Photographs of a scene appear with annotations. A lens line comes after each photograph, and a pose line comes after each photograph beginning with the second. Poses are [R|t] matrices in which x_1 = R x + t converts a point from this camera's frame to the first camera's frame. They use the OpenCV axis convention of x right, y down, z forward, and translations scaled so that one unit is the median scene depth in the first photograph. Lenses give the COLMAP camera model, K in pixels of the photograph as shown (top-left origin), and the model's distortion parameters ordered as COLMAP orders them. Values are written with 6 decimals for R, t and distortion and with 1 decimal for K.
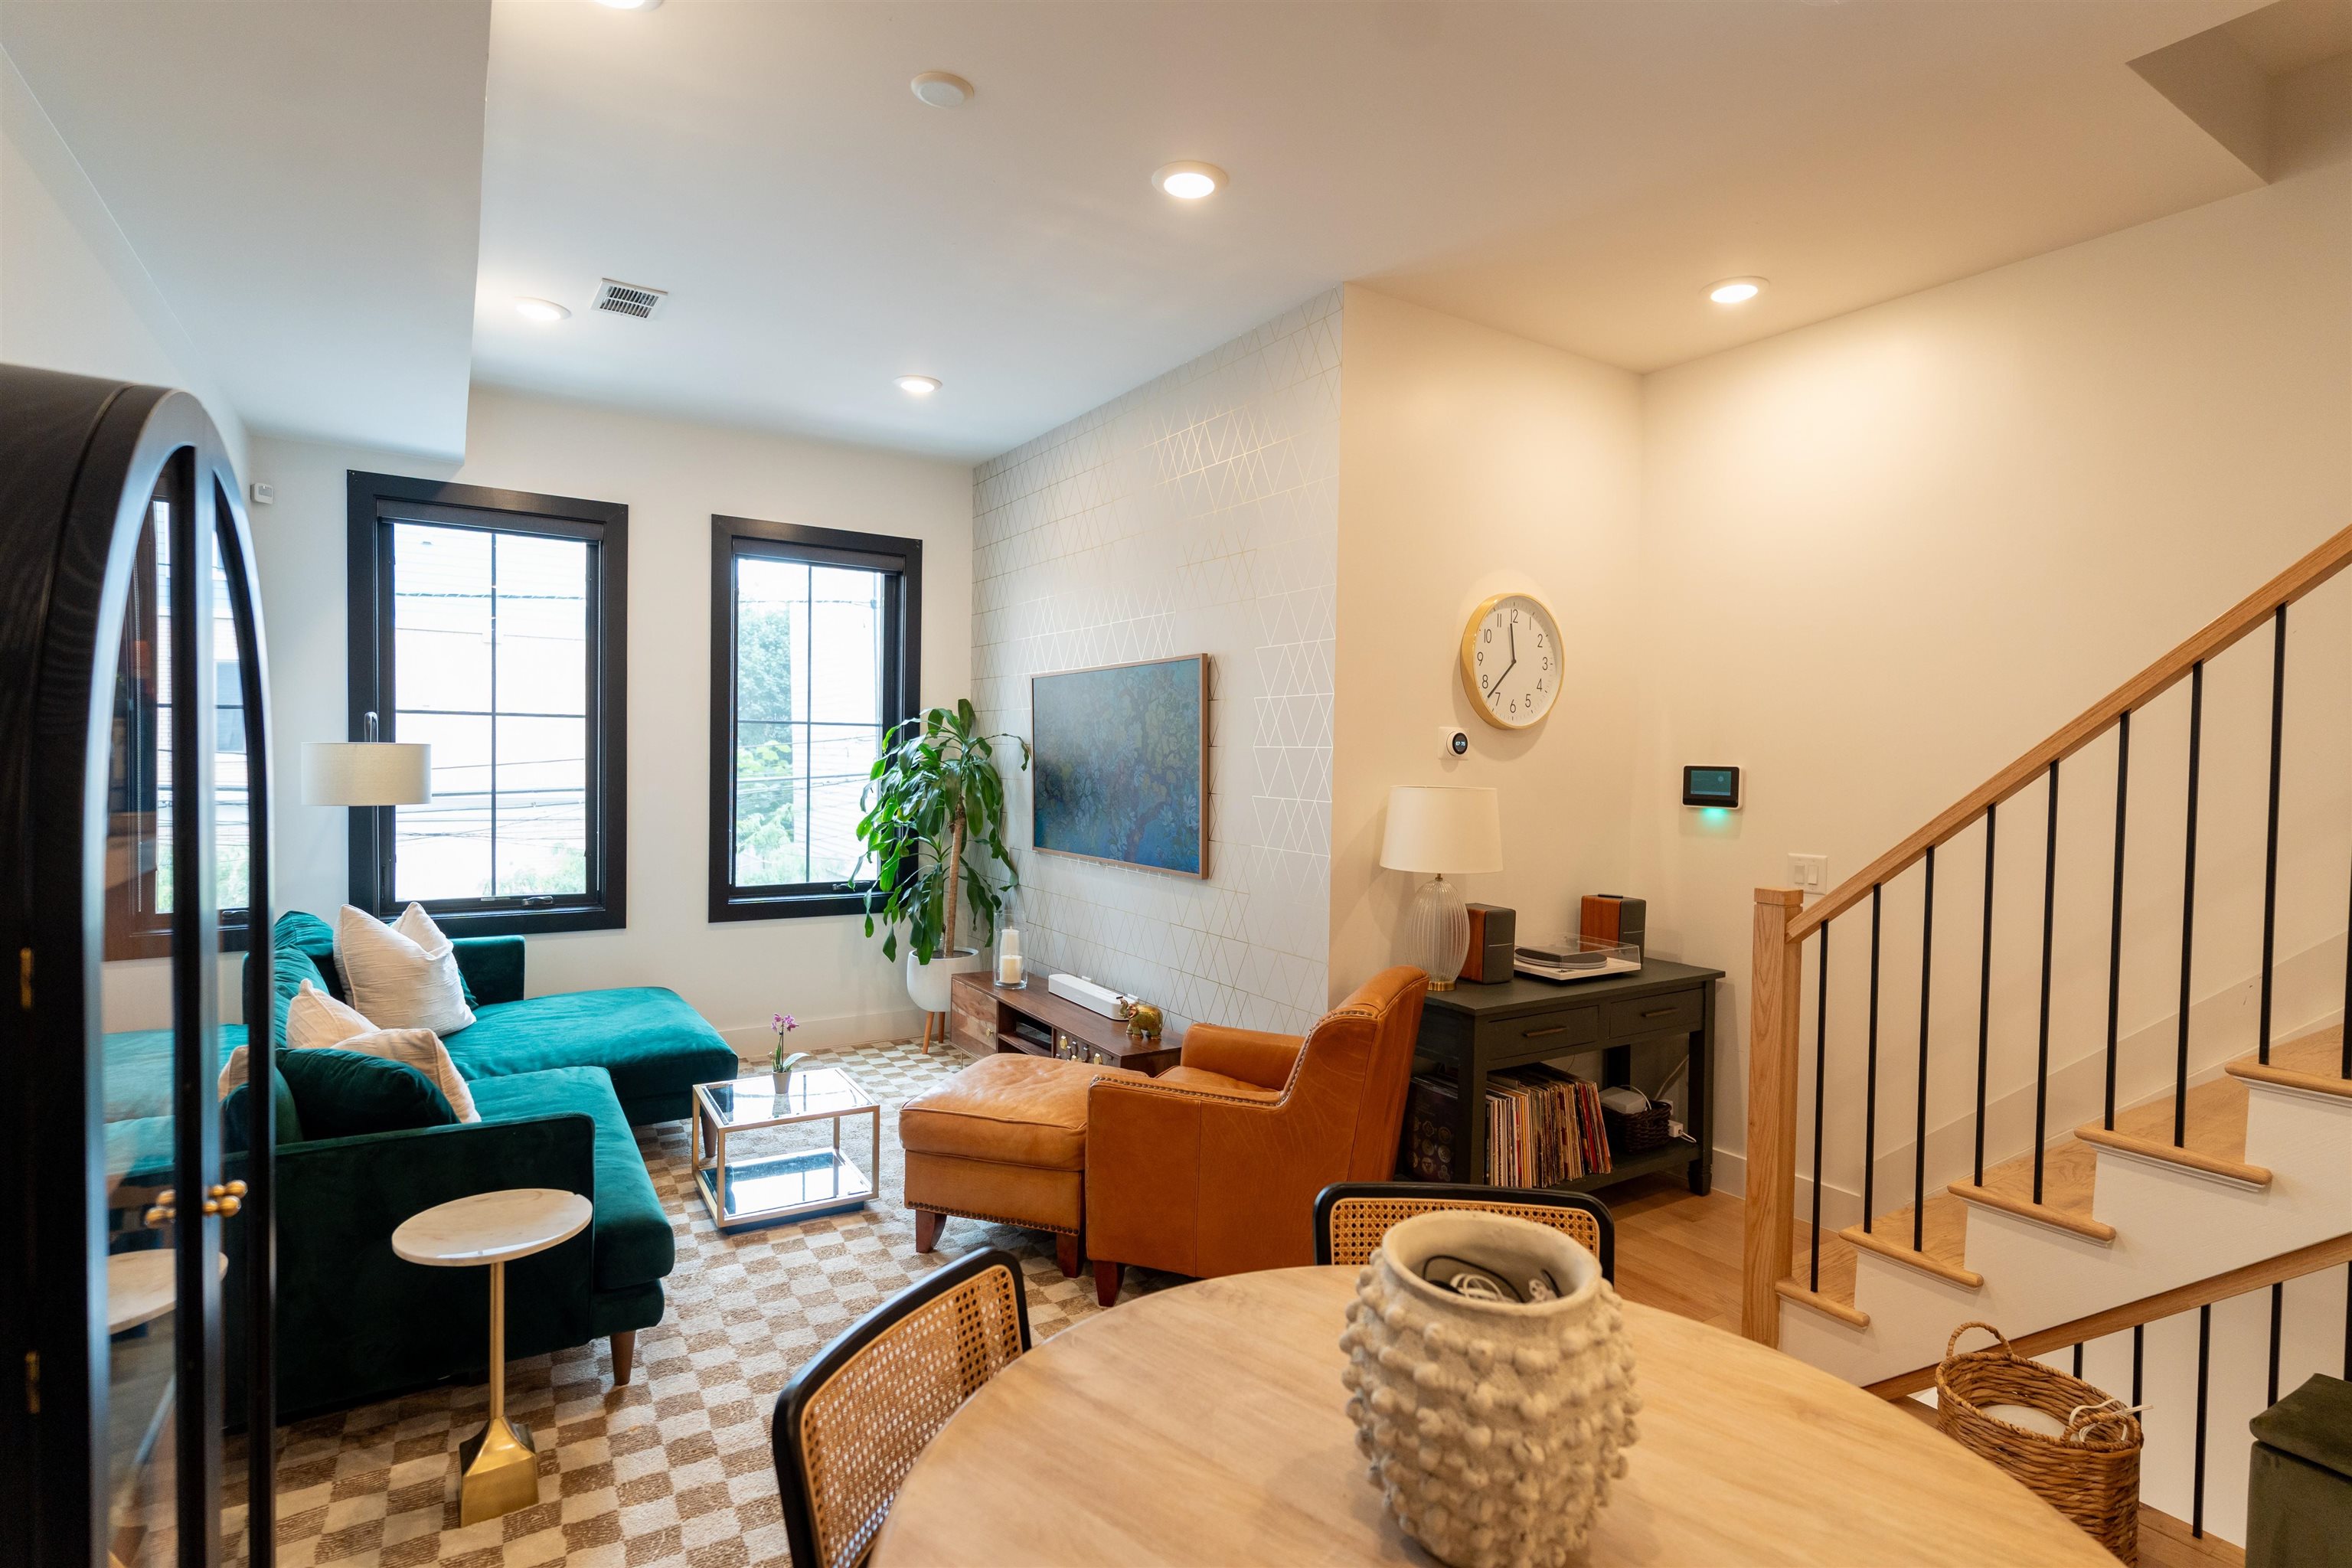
lens RADIAL K [[1123.7, 0, 1164.2], [0, 1123.7, 788.1], [0, 0, 1]] dist [-0.010450, -0.000091]
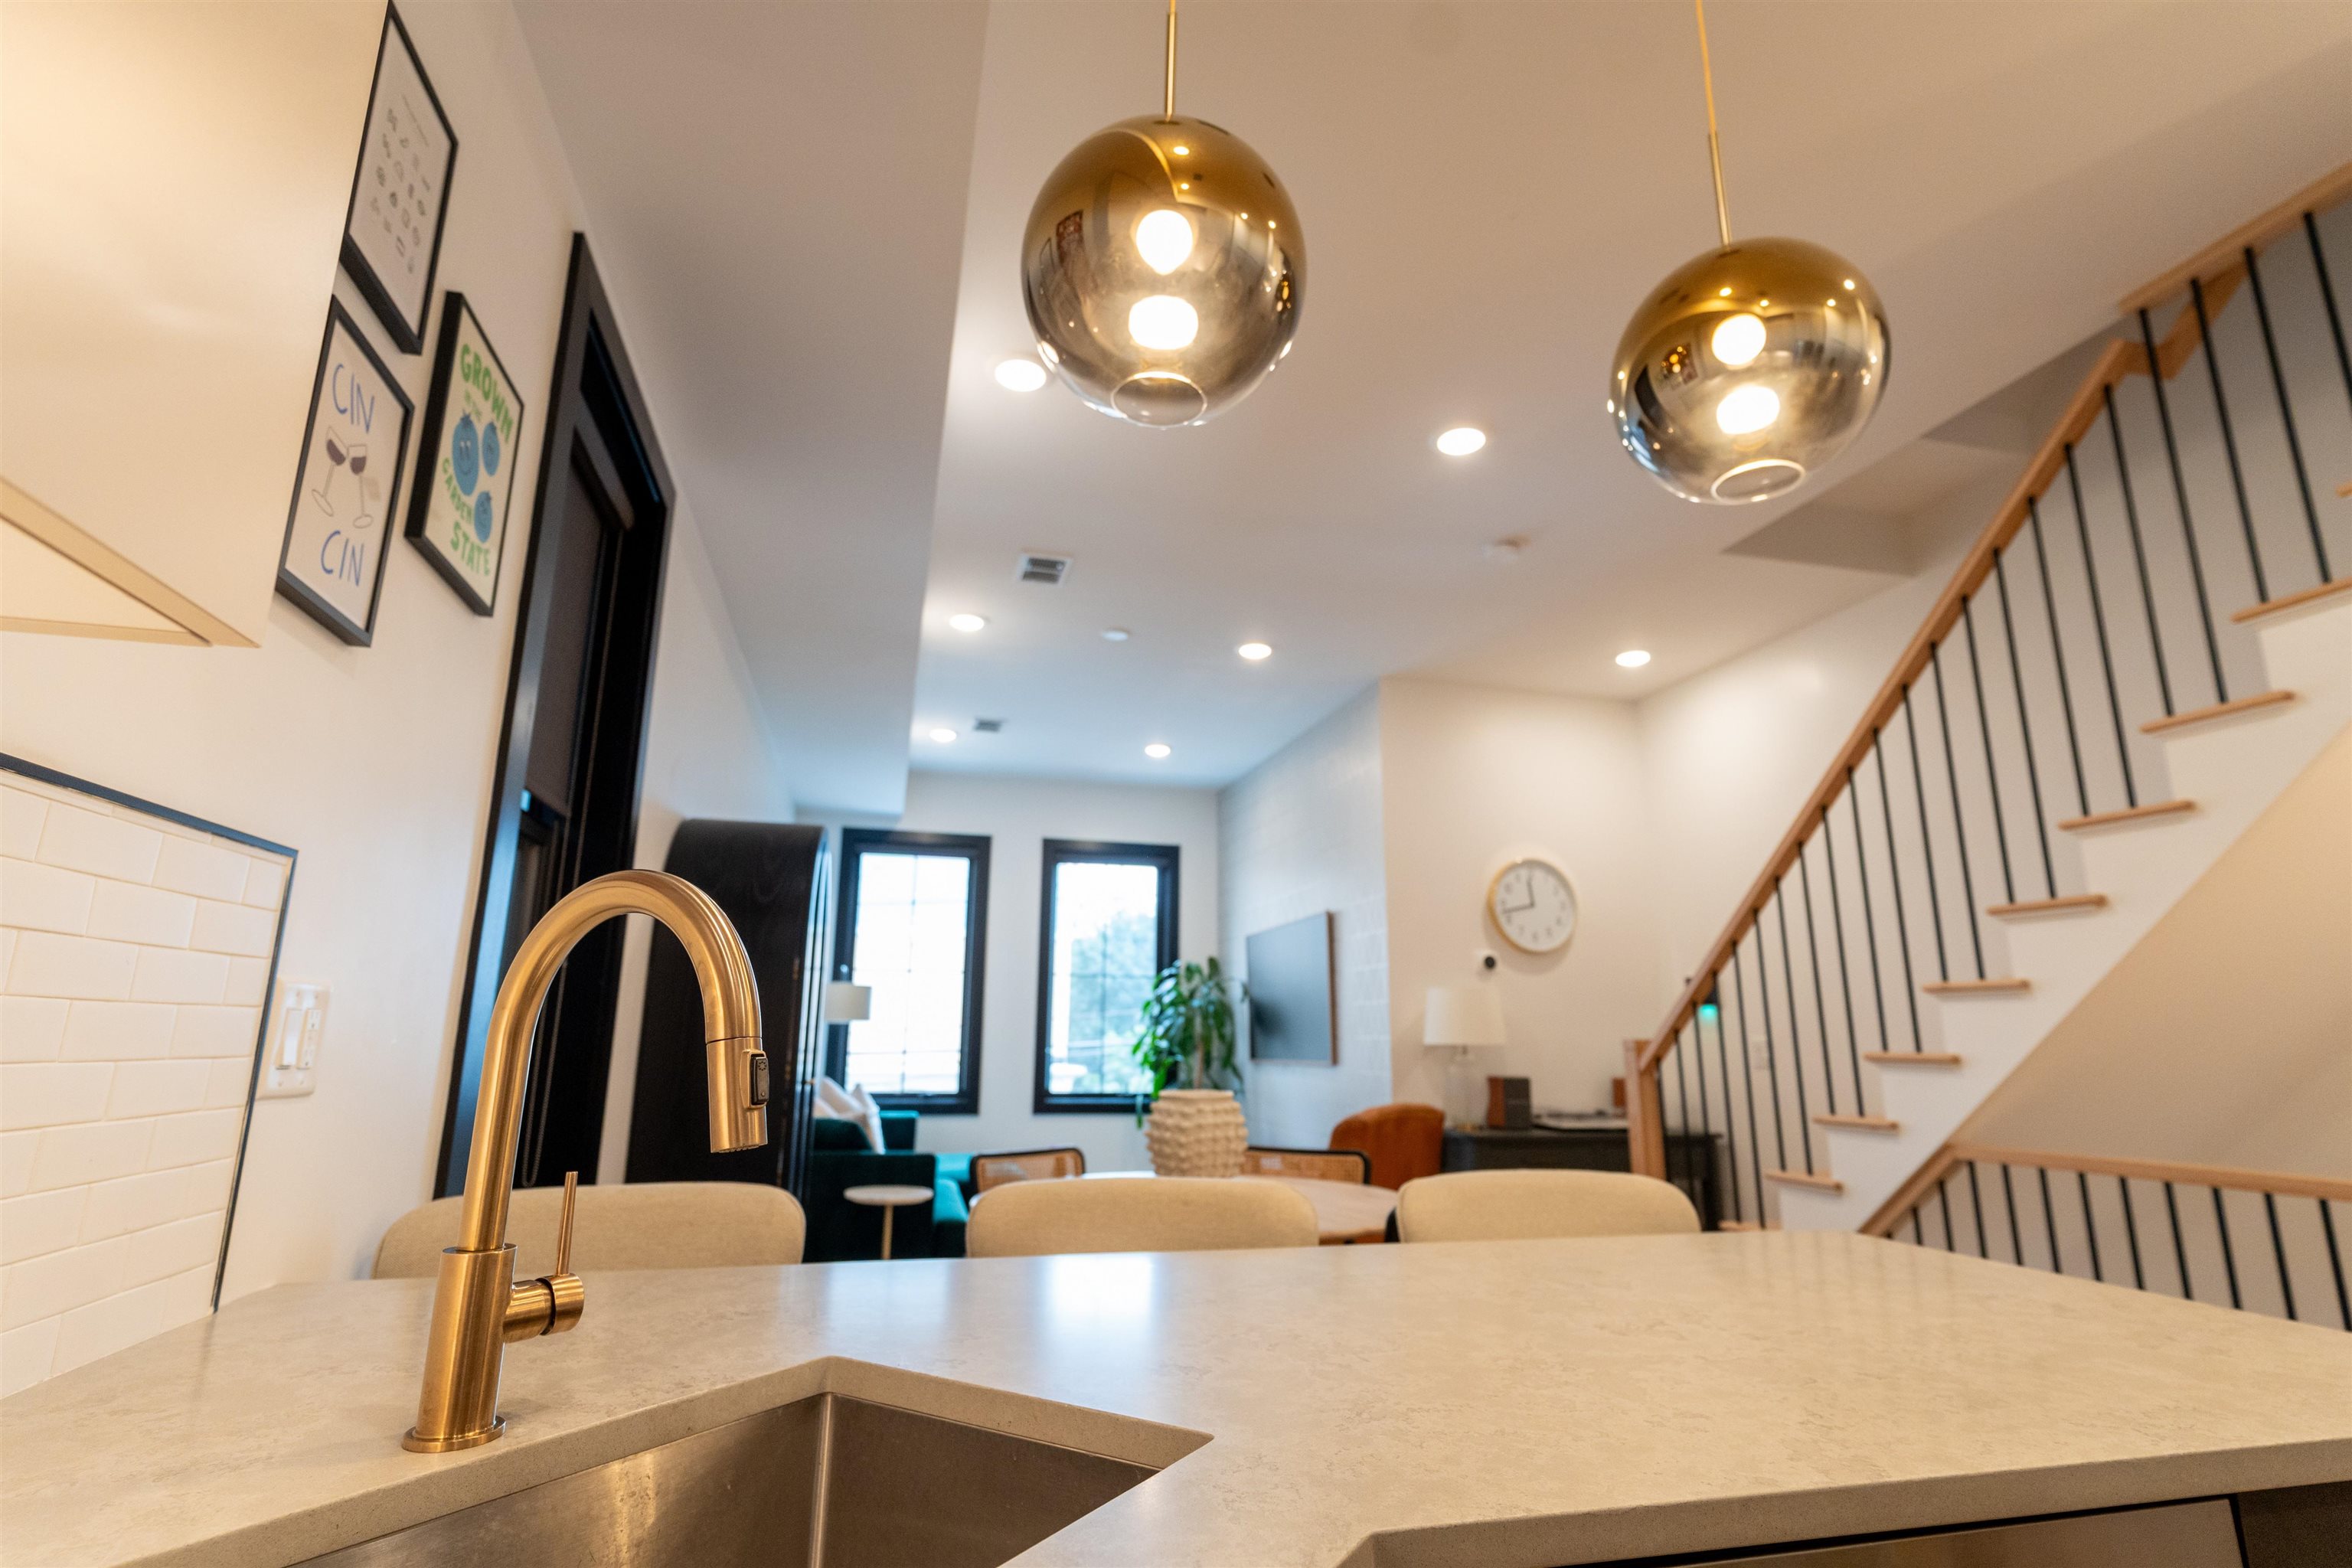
lens RADIAL K [[1112.8, 0, 1176.0], [0, 1112.8, 784.0], [0, 0, 1]] dist [0.002725, 0.000292]
pose [[0.951195, -0.077430, -0.298719, 0.244854], [-0.002737, 0.965854, -0.259071, 0.084414], [0.308579, 0.247244, 0.918504, -0.383243]]
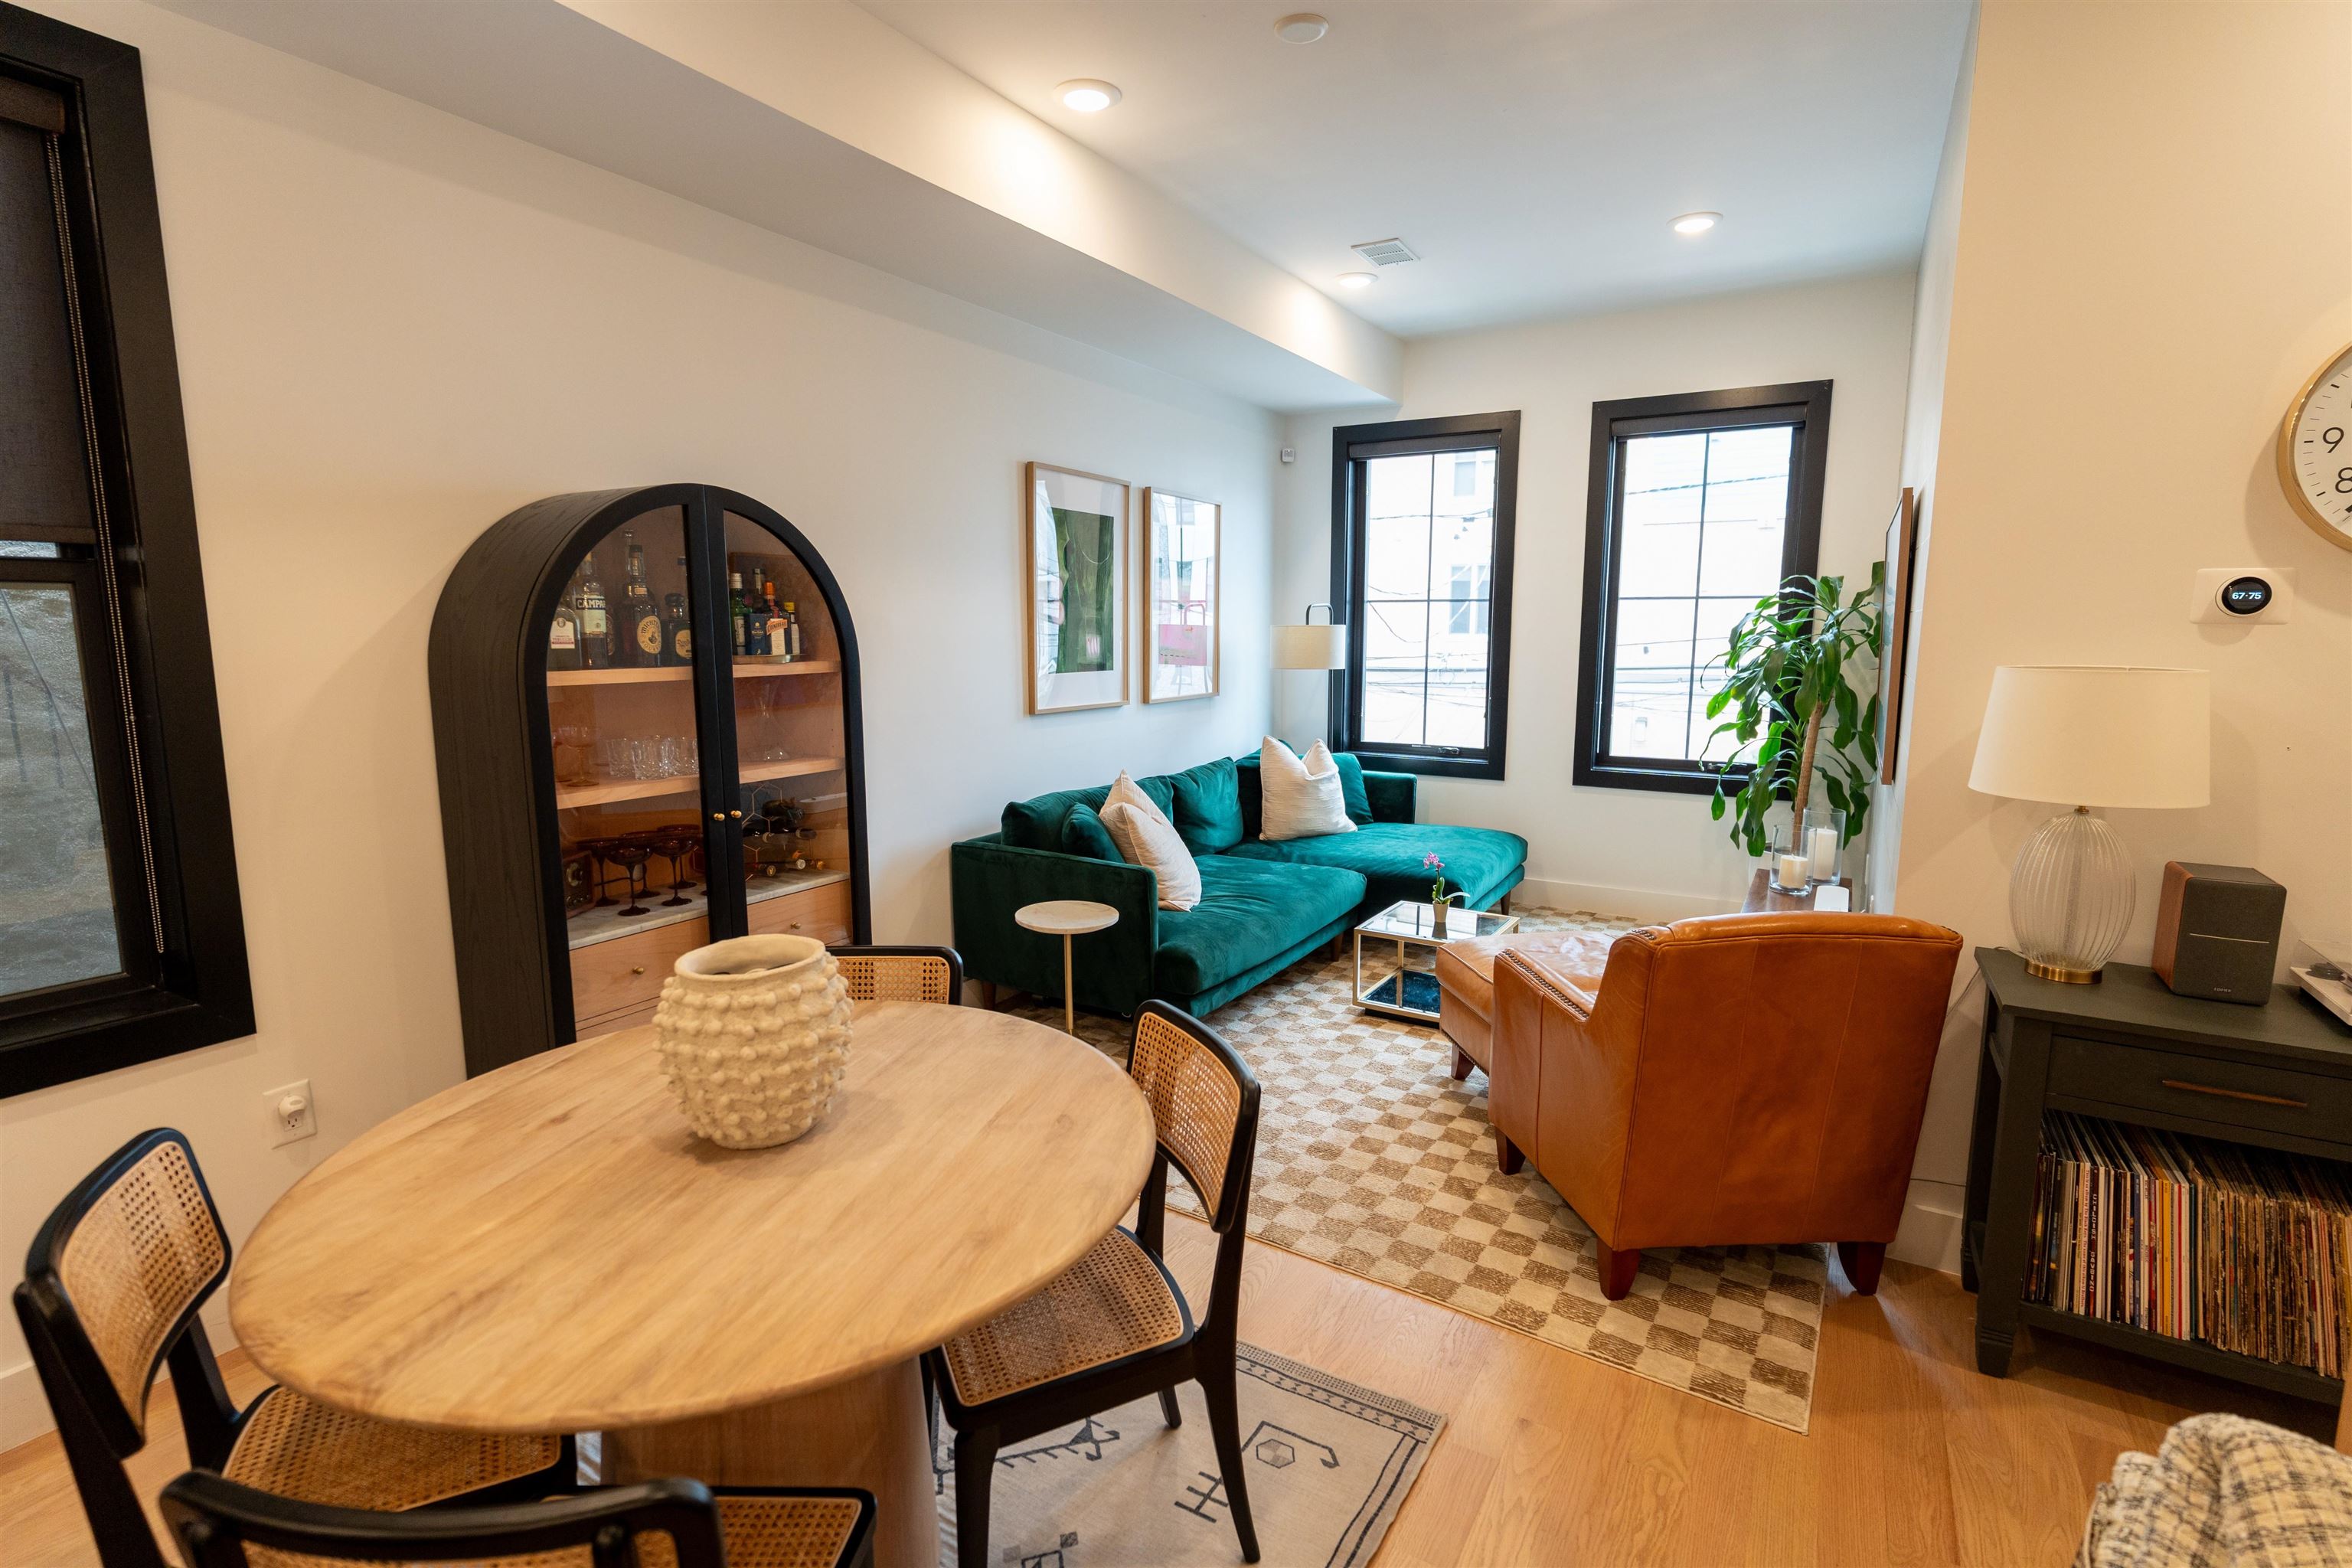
lens RADIAL K [[1075.1, 0, 1176.0], [0, 1075.1, 784.0], [0, 0, 1]] dist [-0.028322, -0.000249]
pose [[0.446630, 0.114561, -0.887354, 0.380865], [-0.022092, 0.992878, 0.117065, 0.004627], [0.894446, -0.032681, 0.445981, 0.195277]]
